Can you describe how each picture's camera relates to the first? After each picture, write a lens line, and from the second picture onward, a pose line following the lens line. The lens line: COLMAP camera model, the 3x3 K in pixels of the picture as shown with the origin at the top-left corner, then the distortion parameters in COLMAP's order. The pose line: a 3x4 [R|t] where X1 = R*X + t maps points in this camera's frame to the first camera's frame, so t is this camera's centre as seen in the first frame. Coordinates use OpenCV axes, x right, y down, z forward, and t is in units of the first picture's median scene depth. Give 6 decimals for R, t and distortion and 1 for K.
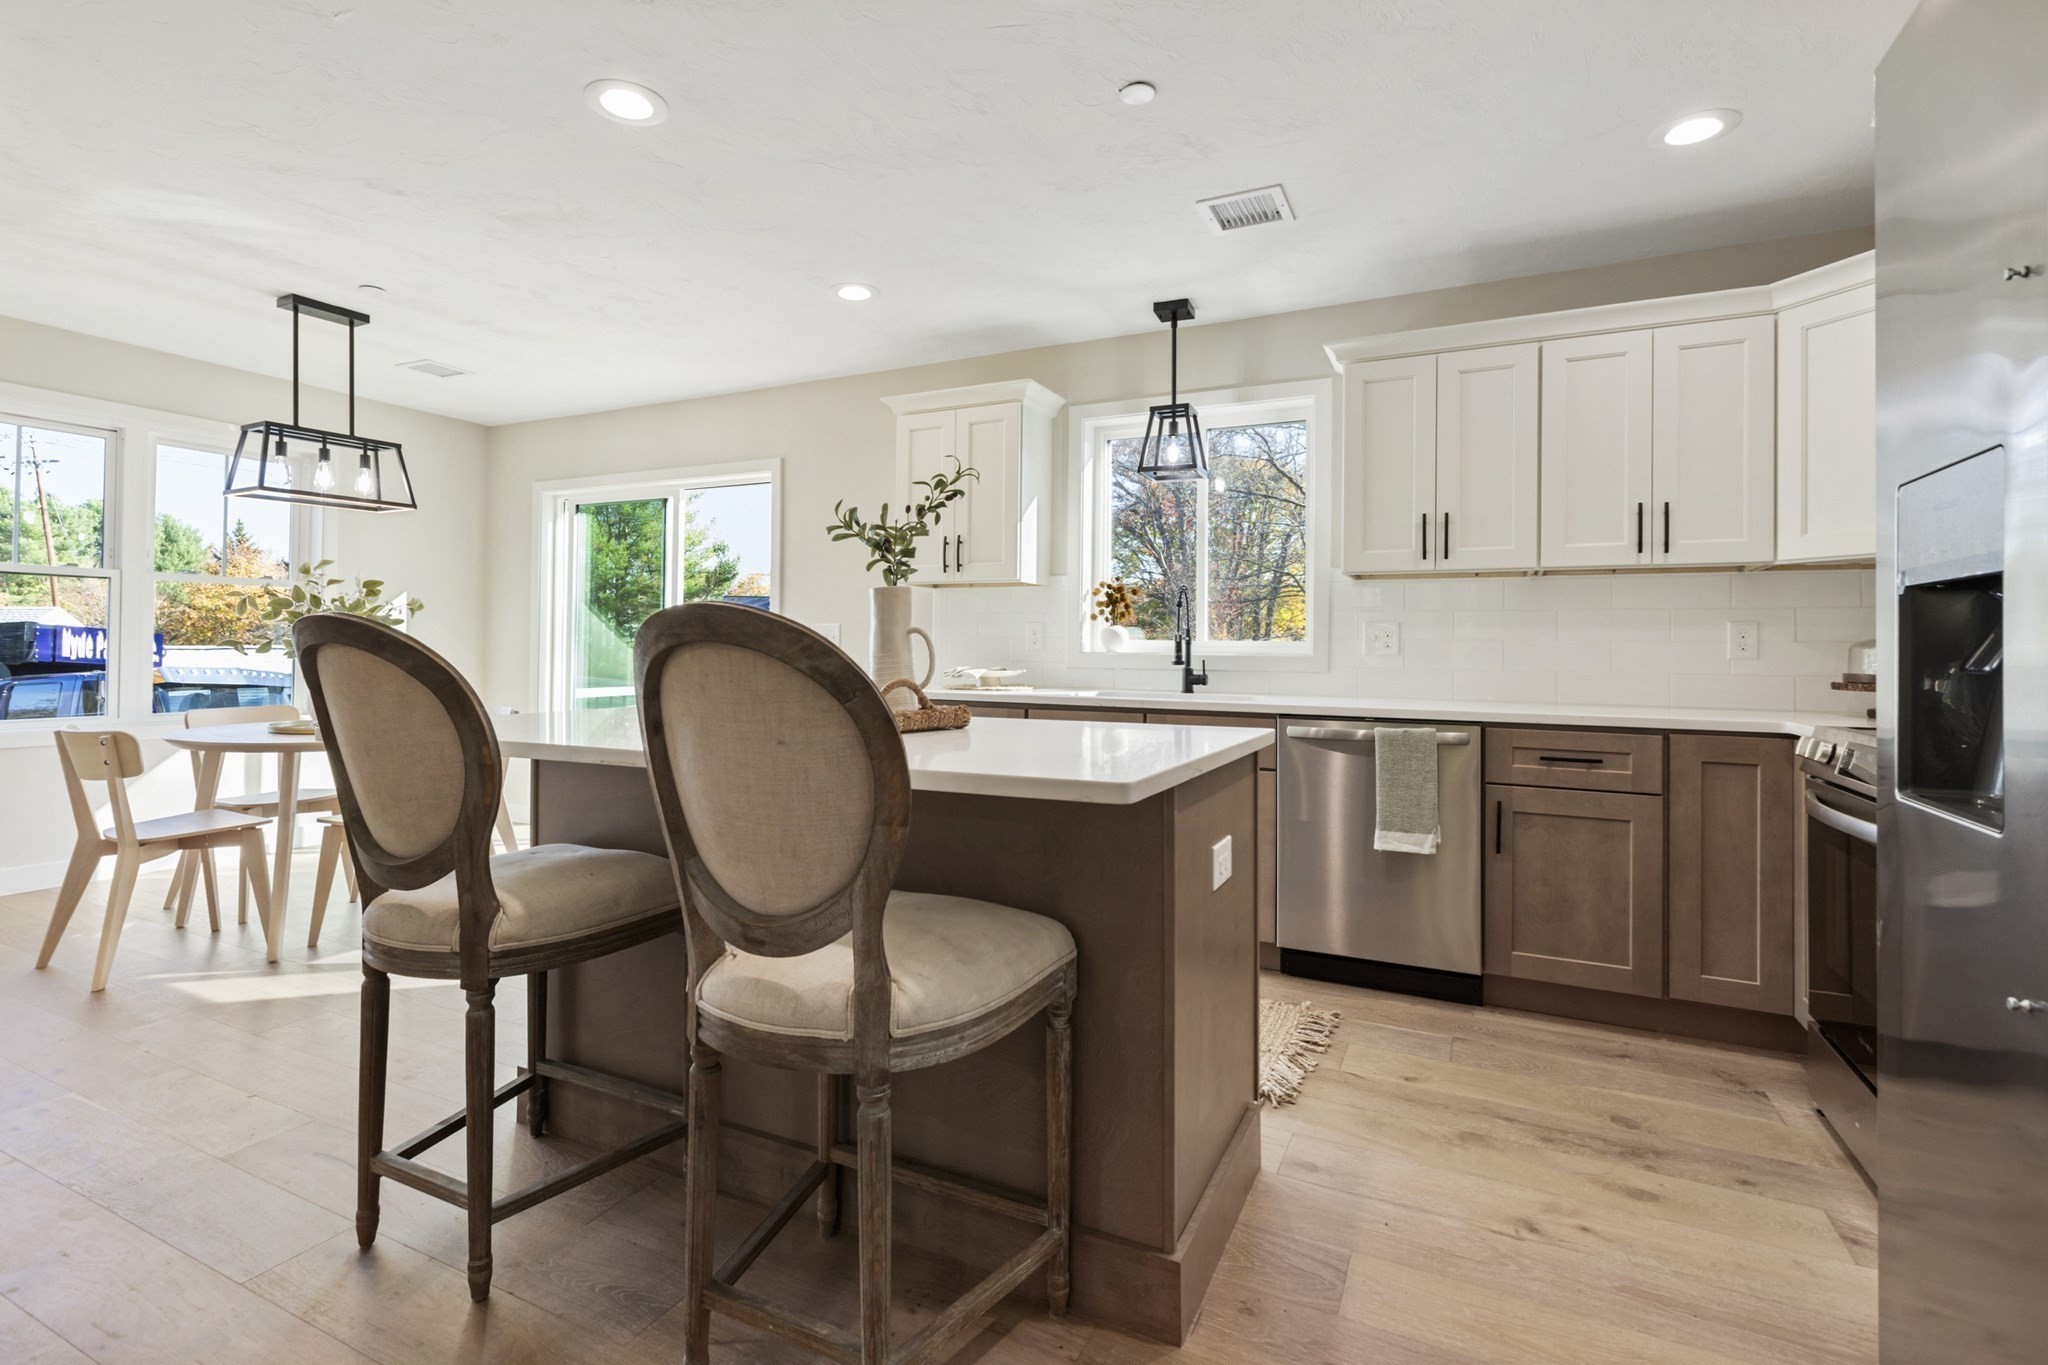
lens RADIAL K [[953.5, 0, 1018.0], [0, 953.5, 634.2], [0, 0, 1]] dist [0.009377, -0.000021]
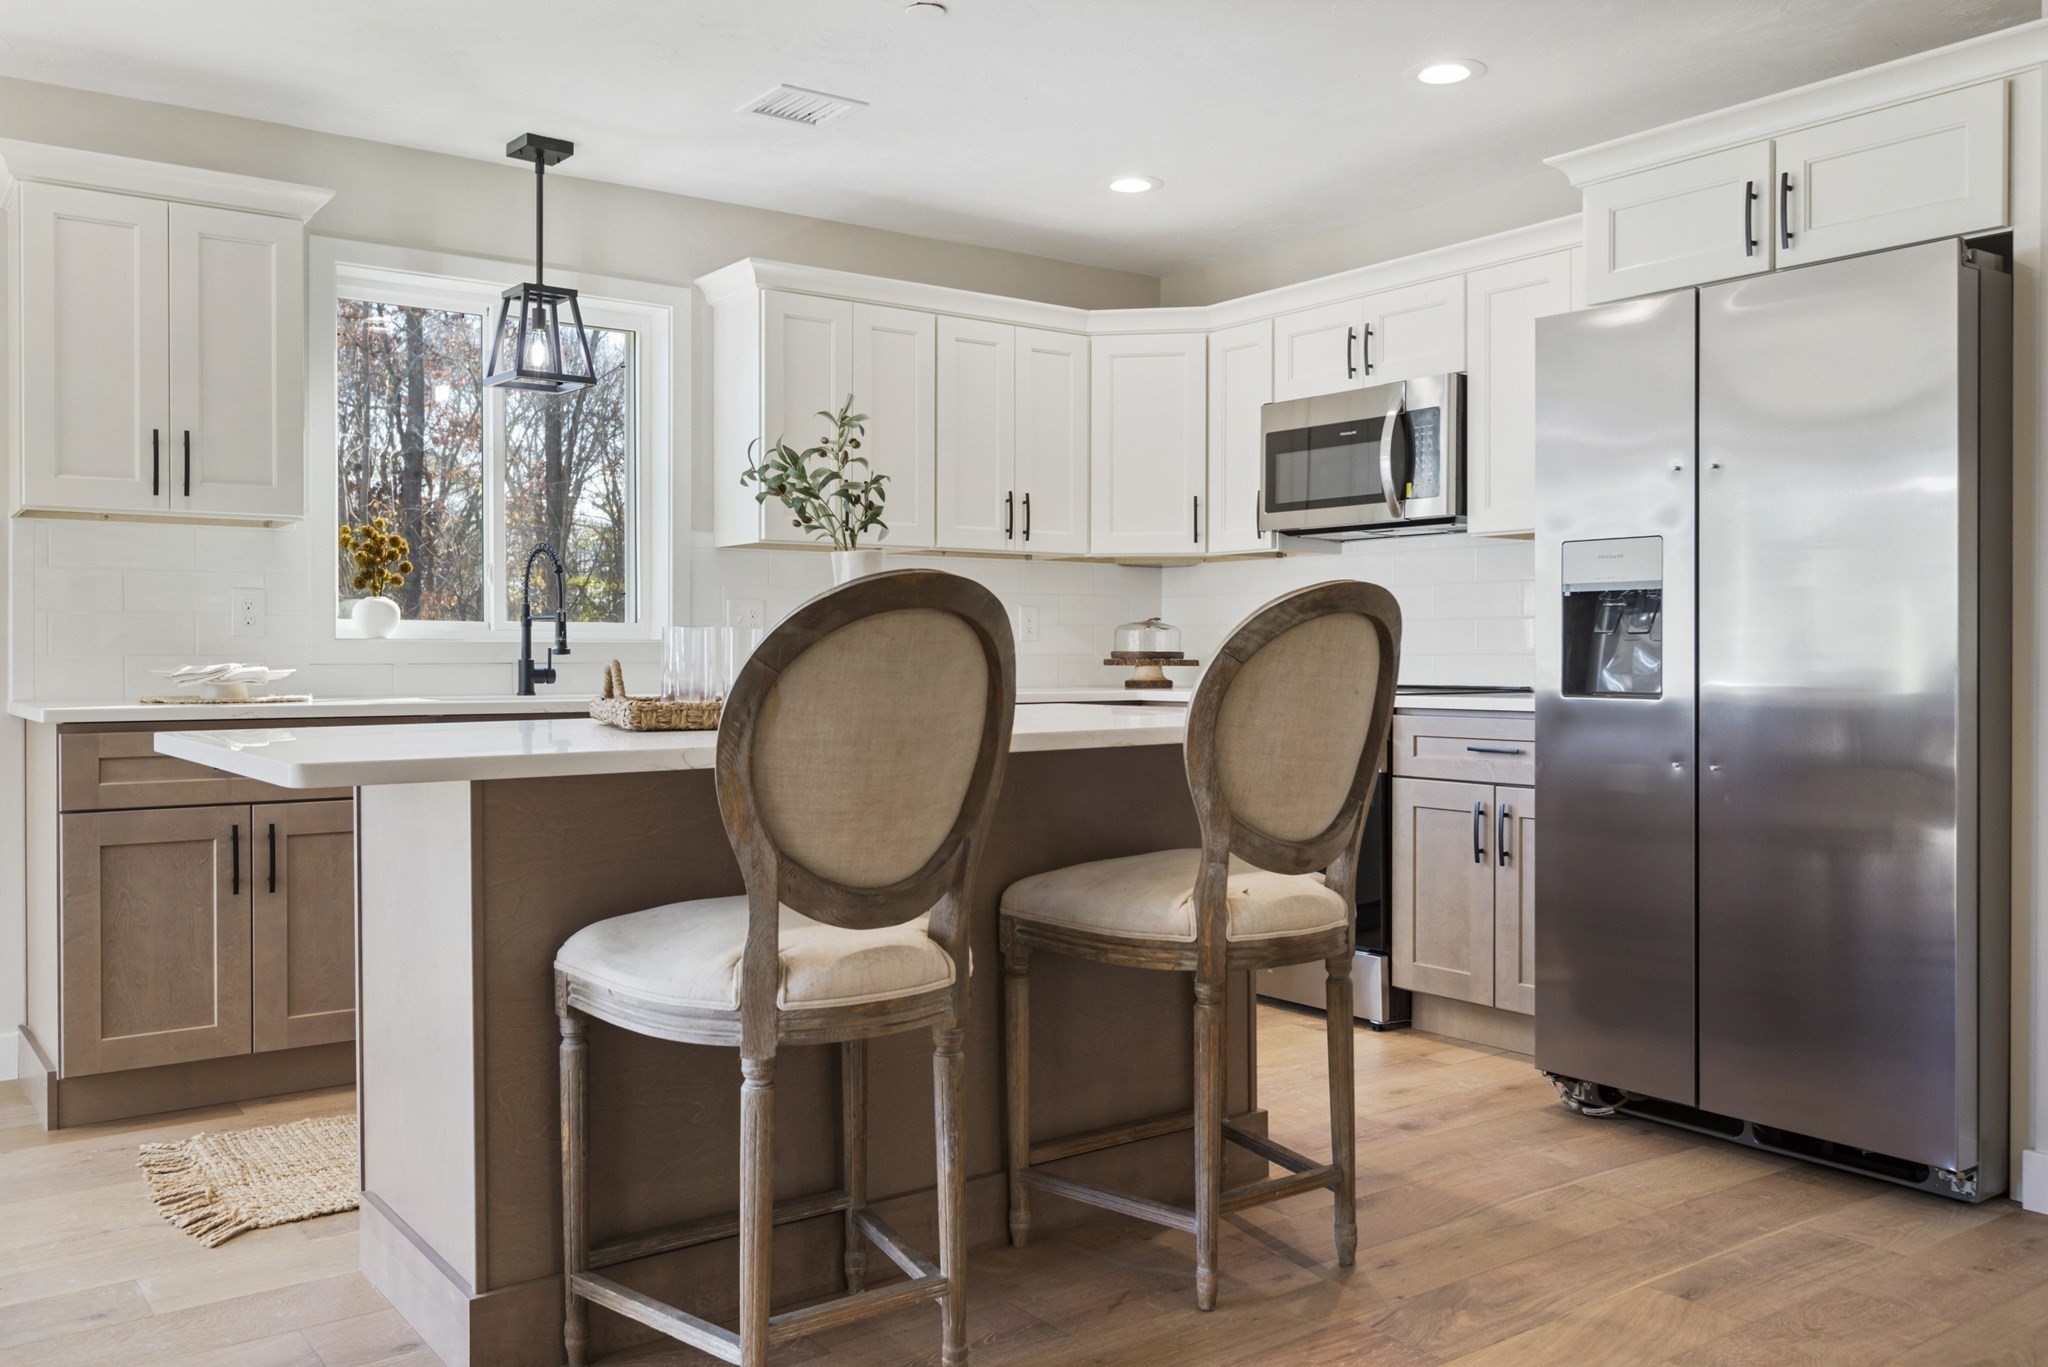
lens RADIAL K [[1680.6, 0, 1026.8], [0, 1680.6, 656.9], [0, 0, 1]] dist [-0.002097, 0.007119]
pose [[0.452999, -0.012282, 0.891427, -0.928110], [-0.008854, 0.999794, 0.018274, 0.009467], [-0.891467, -0.016171, 0.452797, 0.139469]]
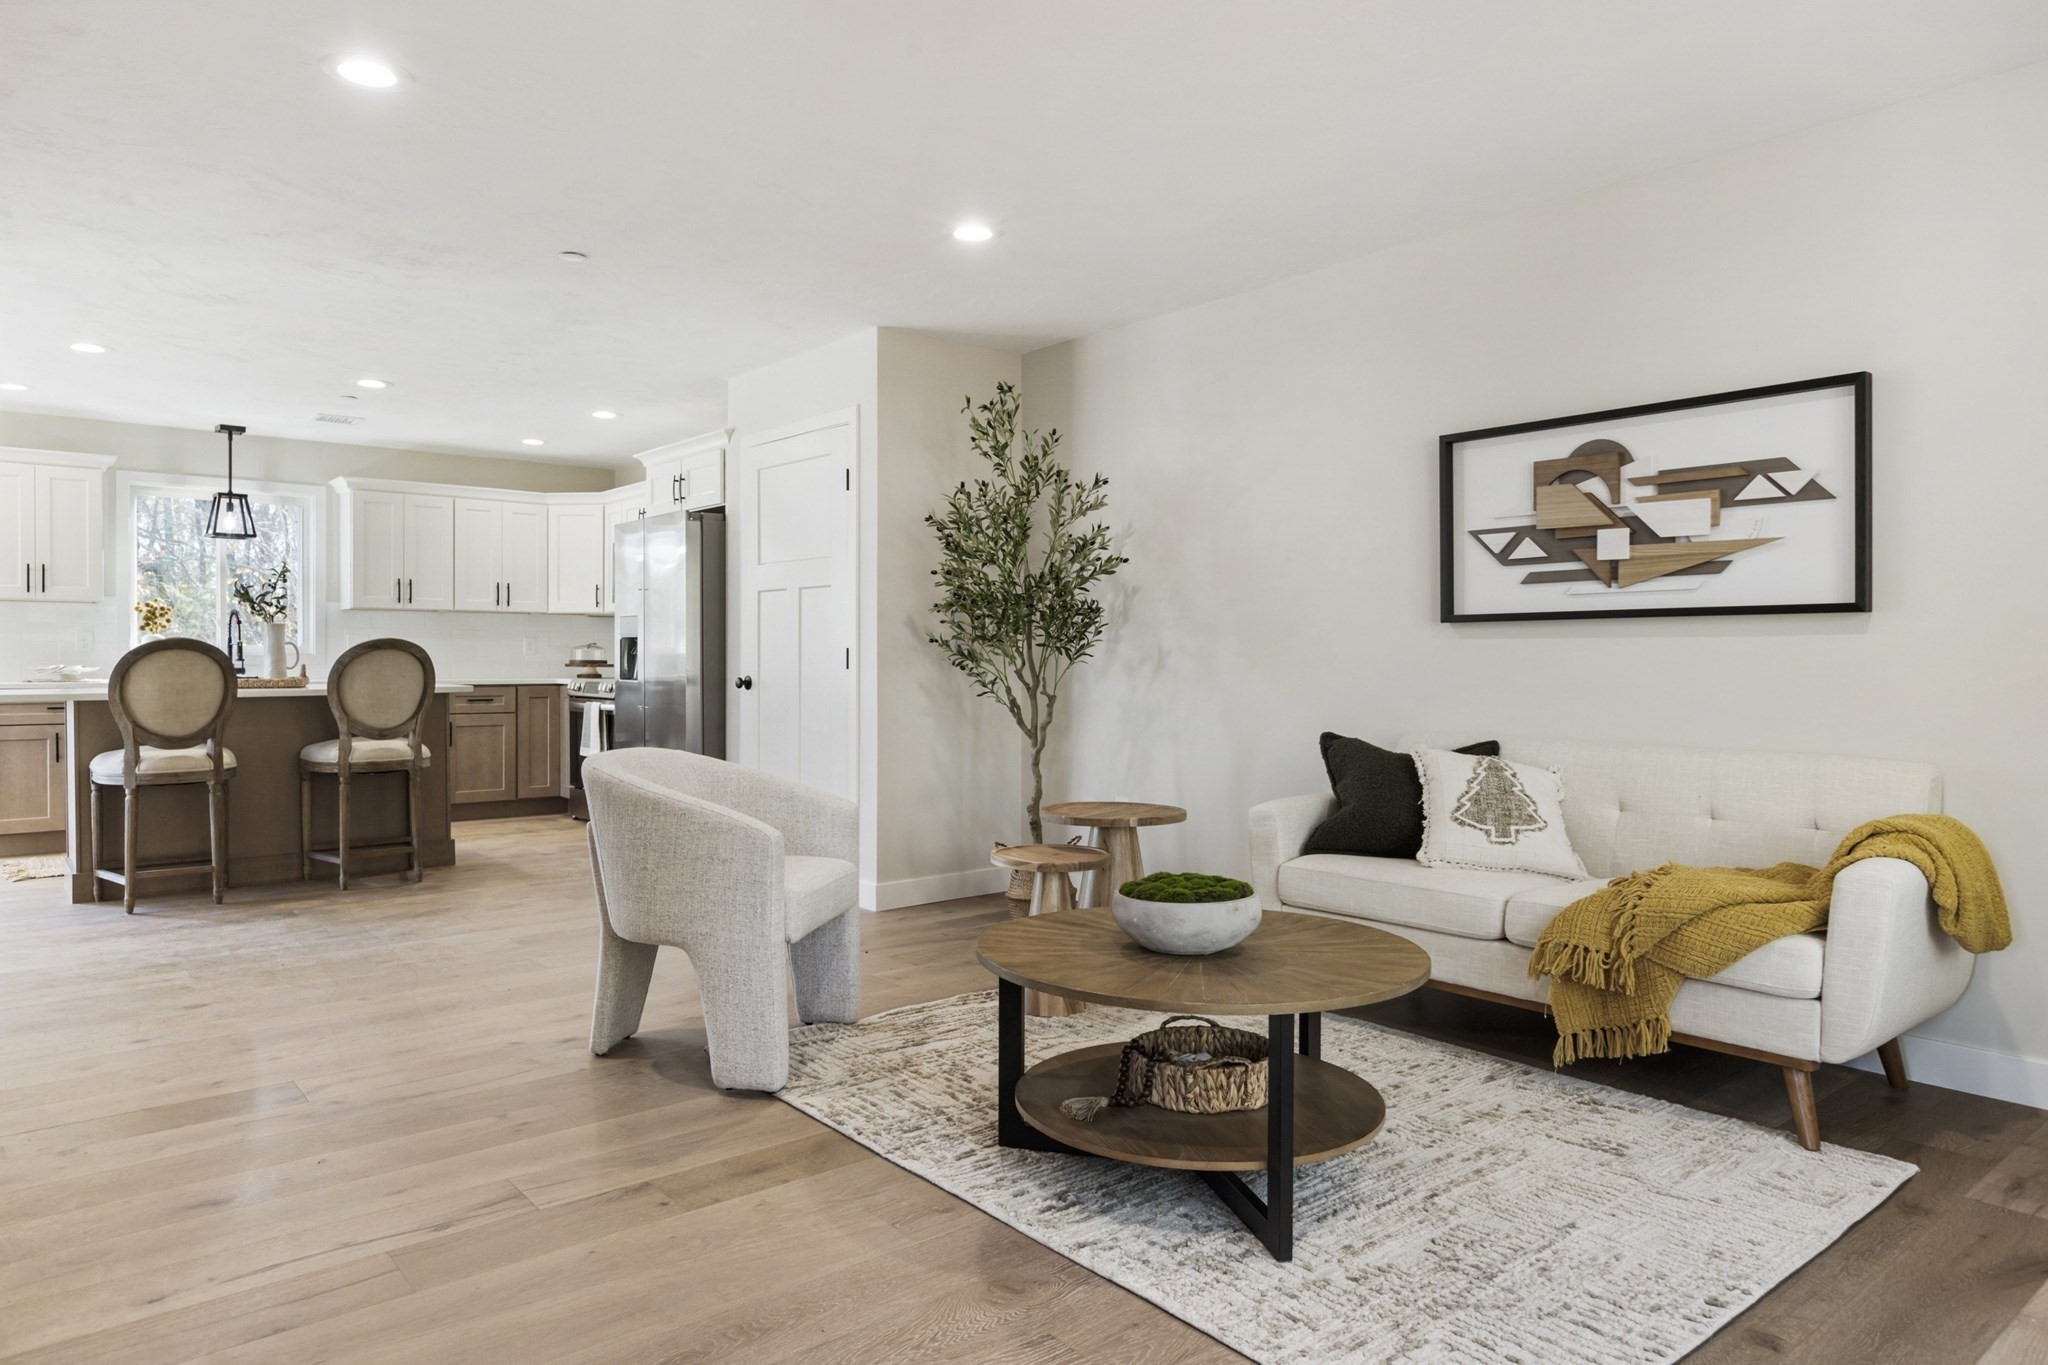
lens RADIAL K [[1269.7, 0, 1029.4], [0, 1269.7, 673.4], [0, 0, 1]] dist [-0.001466, 0.000323]
pose [[0.410102, -0.020338, 0.911813, -1.397826], [-0.014158, 0.999489, 0.028661, -0.028890], [-0.911930, -0.024664, 0.409605, -1.204981]]
